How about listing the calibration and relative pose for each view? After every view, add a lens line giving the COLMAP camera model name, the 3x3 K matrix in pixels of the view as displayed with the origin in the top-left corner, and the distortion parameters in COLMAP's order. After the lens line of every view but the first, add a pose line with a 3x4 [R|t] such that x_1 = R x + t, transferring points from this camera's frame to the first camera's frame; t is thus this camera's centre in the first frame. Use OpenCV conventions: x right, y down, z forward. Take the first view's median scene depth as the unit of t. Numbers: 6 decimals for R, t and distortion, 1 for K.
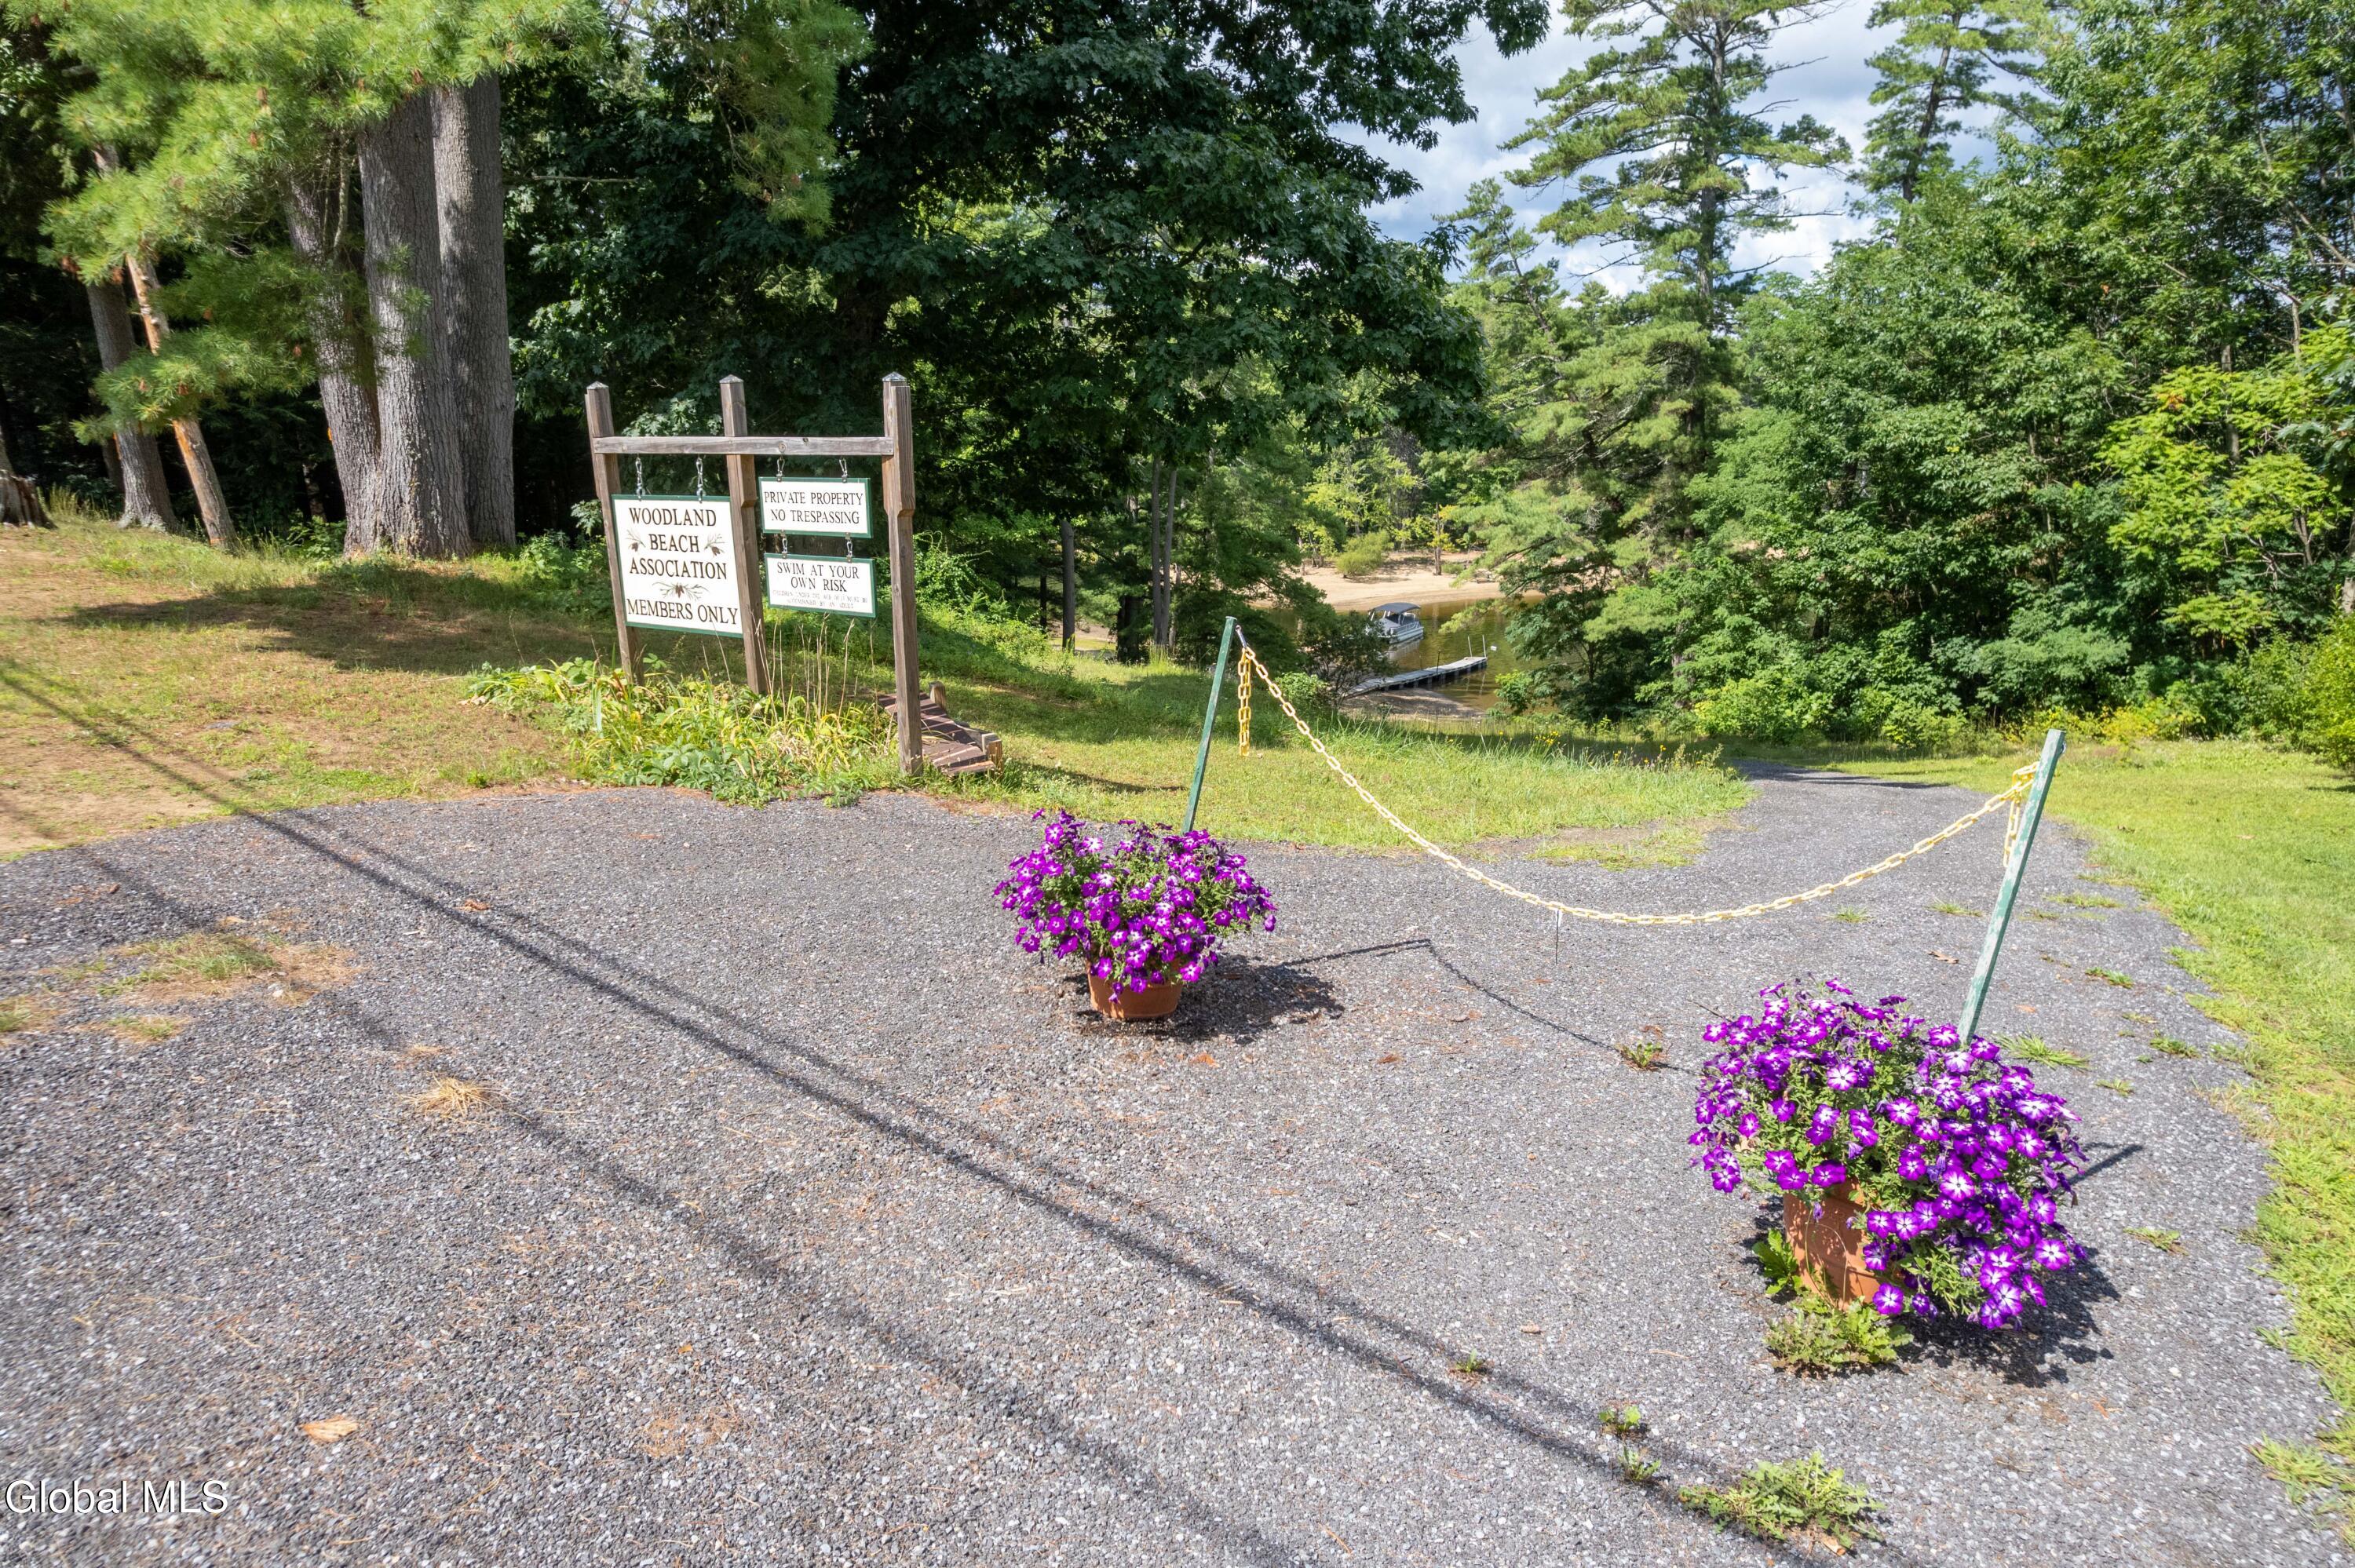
lens RADIAL K [[1480.5, 0, 1177.1], [0, 1480.5, 777.8], [0, 0, 1]] dist [-0.036670, -0.001209]
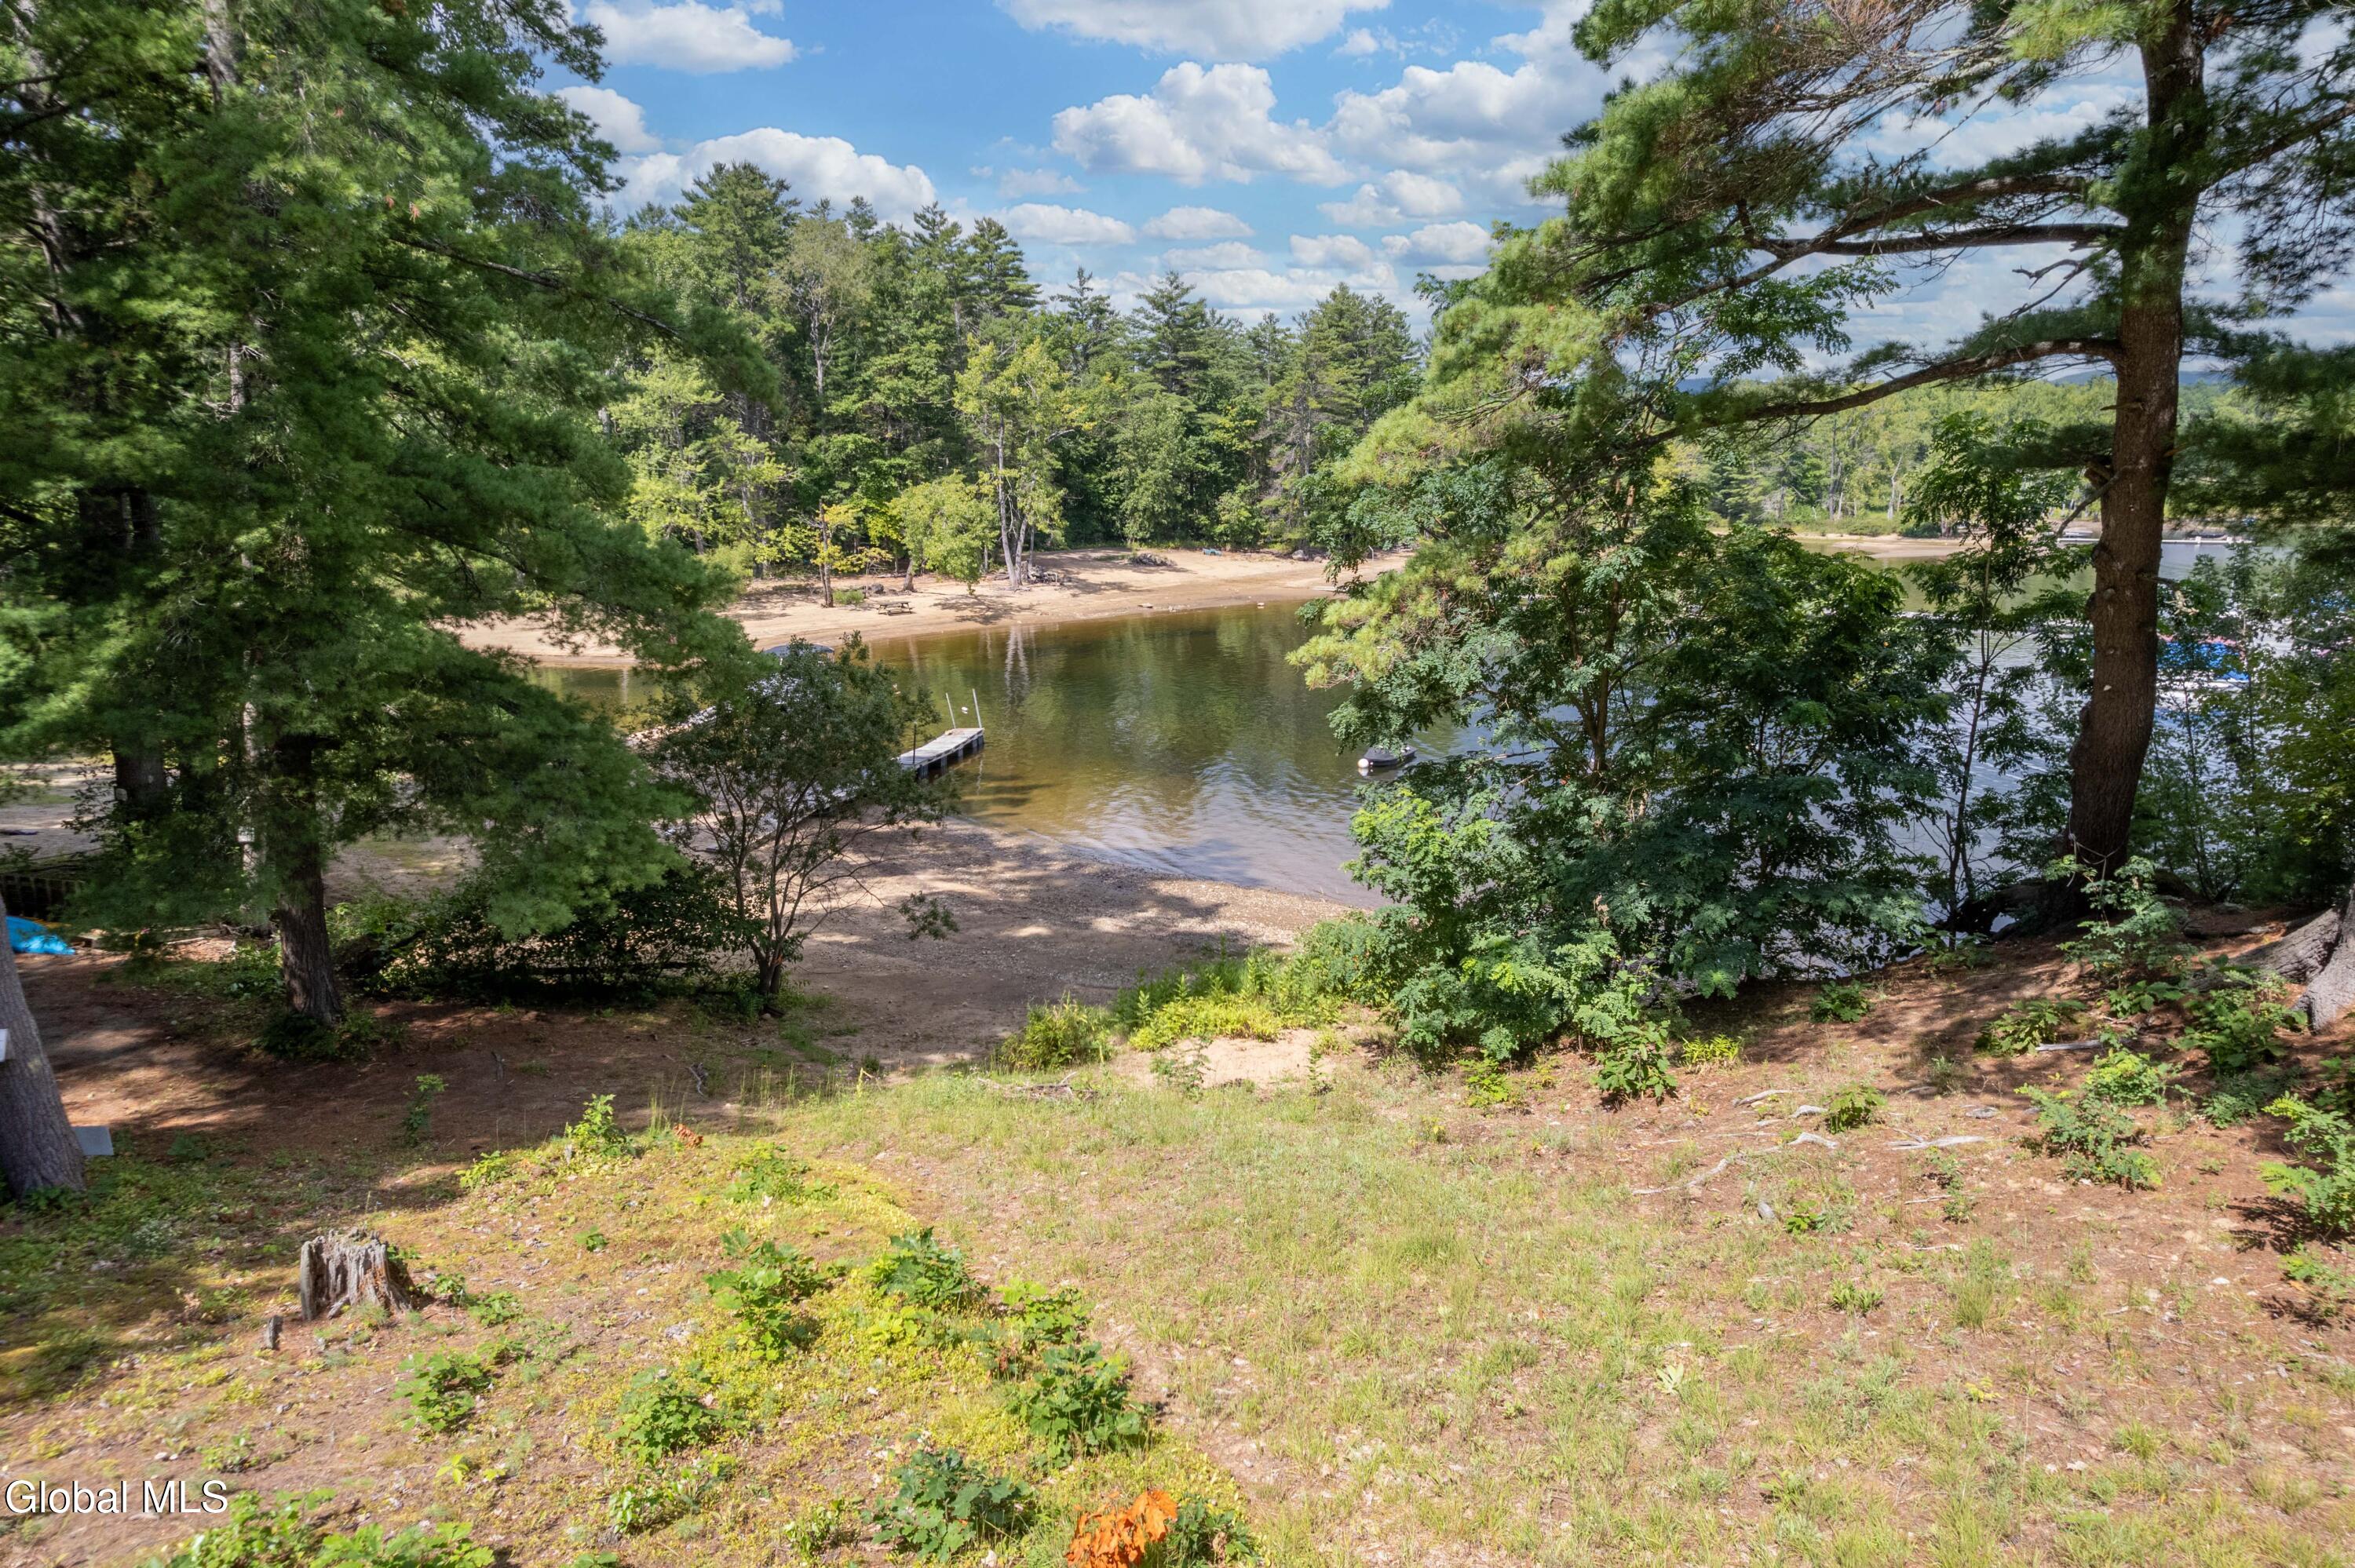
lens RADIAL K [[1480.5, 0, 1179.5], [0, 1480.5, 794.9], [0, 0, 1]] dist [-0.036670, -0.001209]
pose [[0.900841, -0.092315, 0.424220, 0.082348], [0.102907, 0.994689, -0.002072, -0.108896], [-0.421776, 0.045522, 0.905557, 1.058825]]
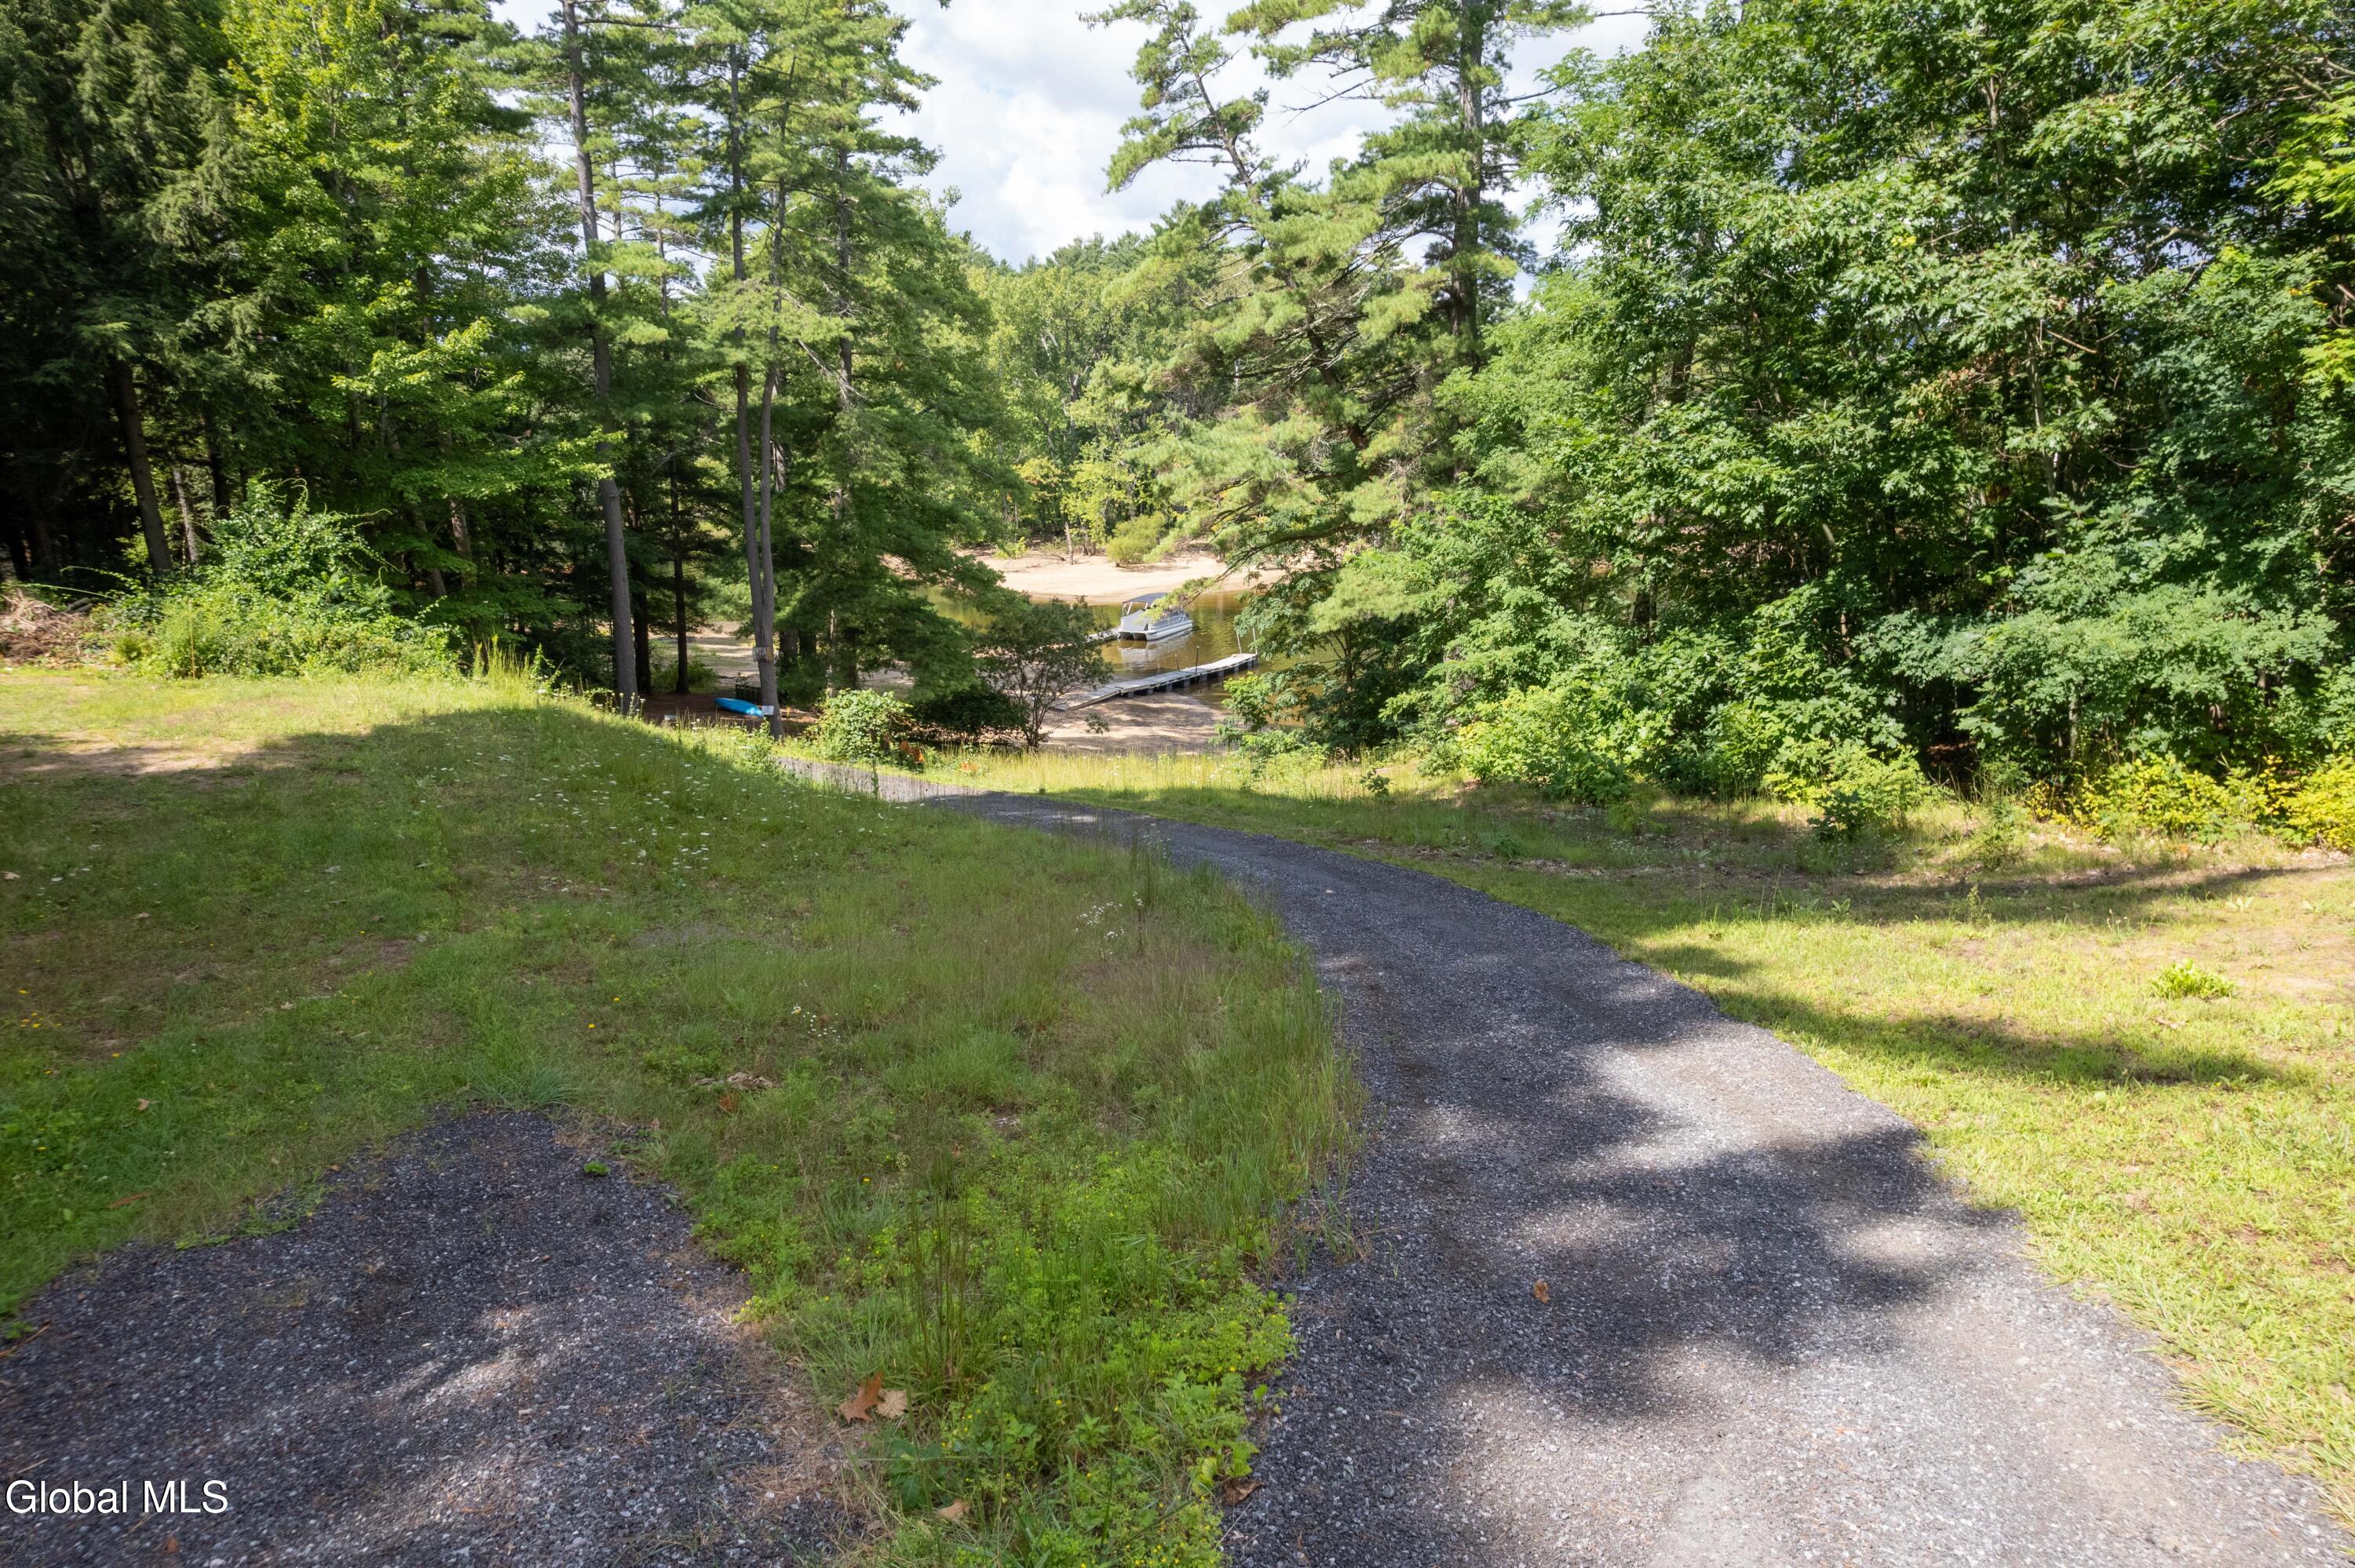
lens RADIAL K [[1480.5, 0, 1170.4], [0, 1480.5, 778.7], [0, 0, 1]] dist [-0.036670, -0.001209]
pose [[0.993808, -0.026547, 0.107893, 0.153676], [0.026297, 0.999647, 0.003735, -0.033098], [-0.107955, -0.000874, 0.994155, 0.368941]]
